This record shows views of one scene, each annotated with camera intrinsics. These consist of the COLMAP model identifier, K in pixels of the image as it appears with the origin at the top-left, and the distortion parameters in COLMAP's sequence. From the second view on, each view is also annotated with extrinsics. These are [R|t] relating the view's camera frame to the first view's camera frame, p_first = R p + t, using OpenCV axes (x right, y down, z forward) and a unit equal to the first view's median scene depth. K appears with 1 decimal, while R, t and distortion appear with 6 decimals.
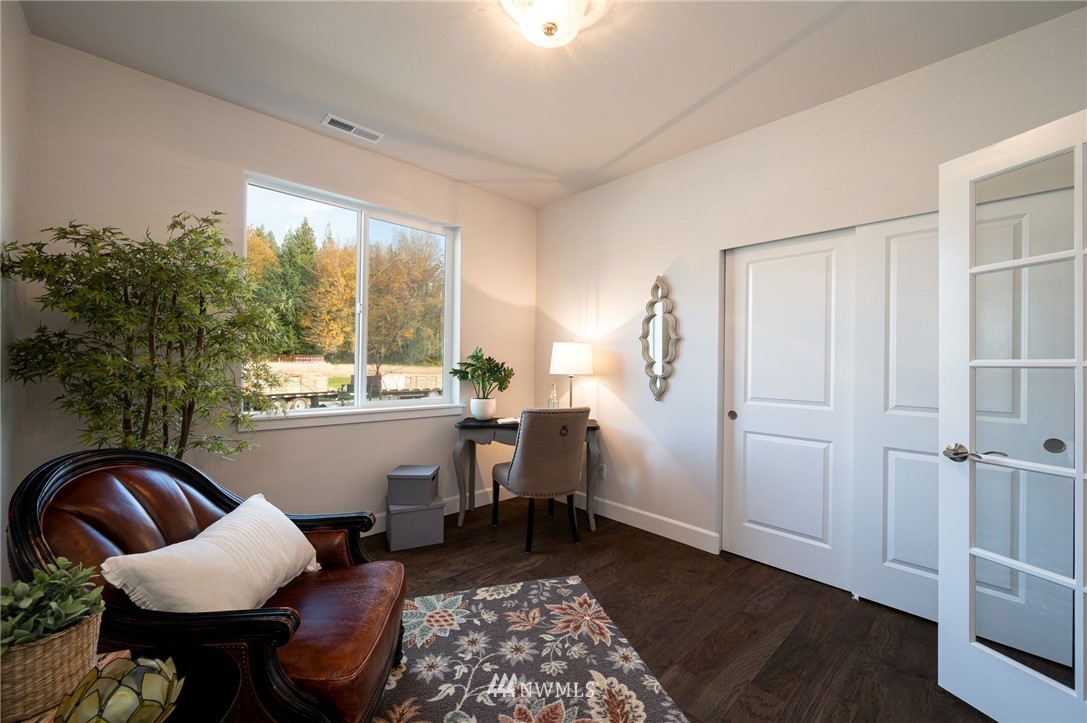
lens RADIAL K [[438.6, 0, 540.6], [0, 438.6, 360.0], [0, 0, 1]] dist [-0.000010, 0.000008]
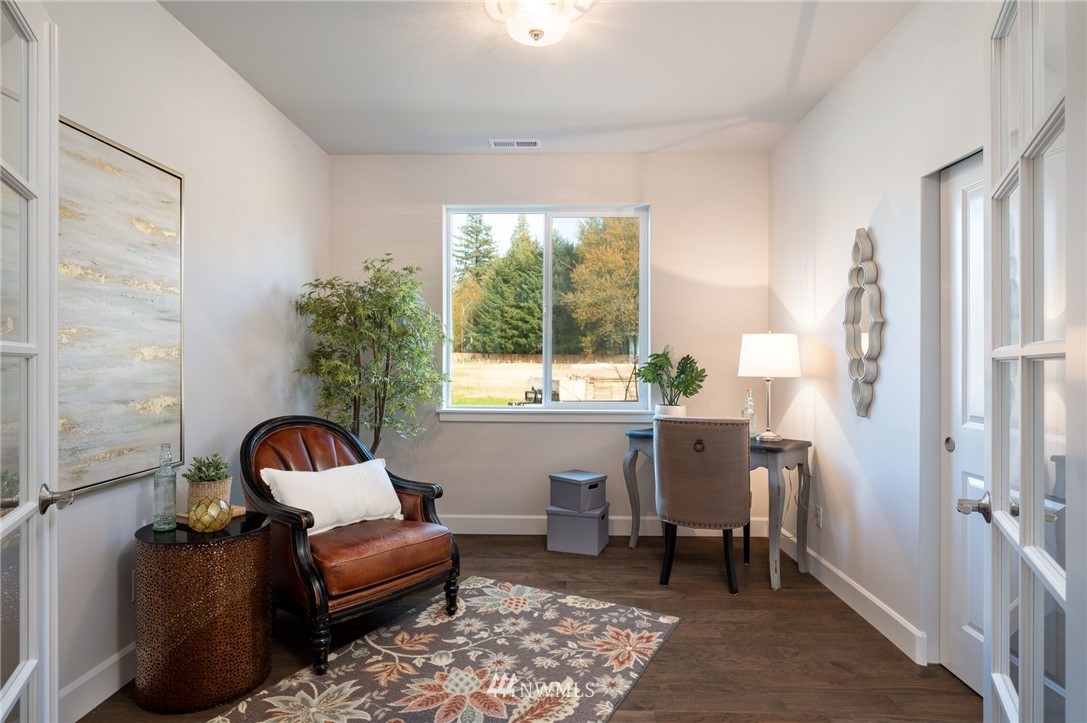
lens RADIAL K [[625.2, 0, 554.0], [0, 625.2, 362.5], [0, 0, 1]] dist [-0.001608, 0.000378]
pose [[0.698510, -0.011015, -0.715515, 0.893696], [0.011624, 0.999924, -0.004045, 0.013256], [0.715506, -0.005492, 0.698585, 0.010709]]
